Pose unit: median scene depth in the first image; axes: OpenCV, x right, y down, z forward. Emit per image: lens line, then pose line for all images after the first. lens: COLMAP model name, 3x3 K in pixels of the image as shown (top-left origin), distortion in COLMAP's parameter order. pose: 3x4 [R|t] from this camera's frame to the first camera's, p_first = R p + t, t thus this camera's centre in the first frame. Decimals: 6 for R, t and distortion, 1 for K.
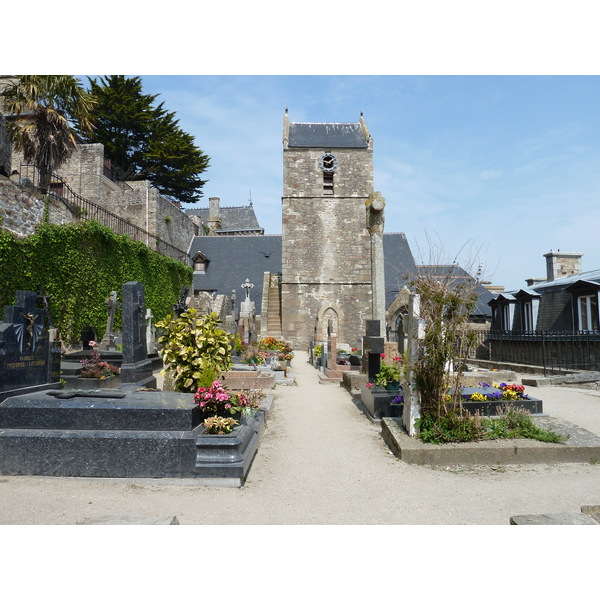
lens RADIAL K [[450.2, 0, 300.1], [0, 450.2, 299.7], [0, 0, 1]] dist [-0.007272, -0.001532]
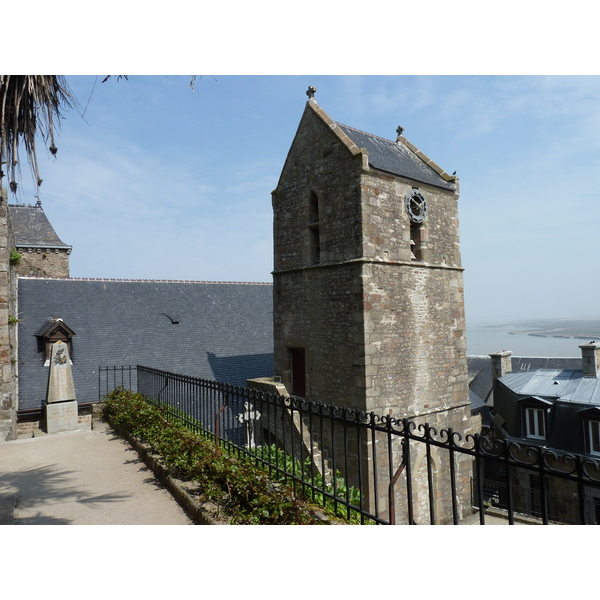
lens RADIAL K [[423.4, 0, 299.9], [0, 423.4, 301.0], [0, 0, 1]] dist [0.000304, 0.001131]
pose [[0.811881, 0.010571, 0.583727, -0.386093], [-0.013552, 0.999908, 0.000742, -0.178834], [-0.583666, -0.008513, 0.811949, 0.638030]]
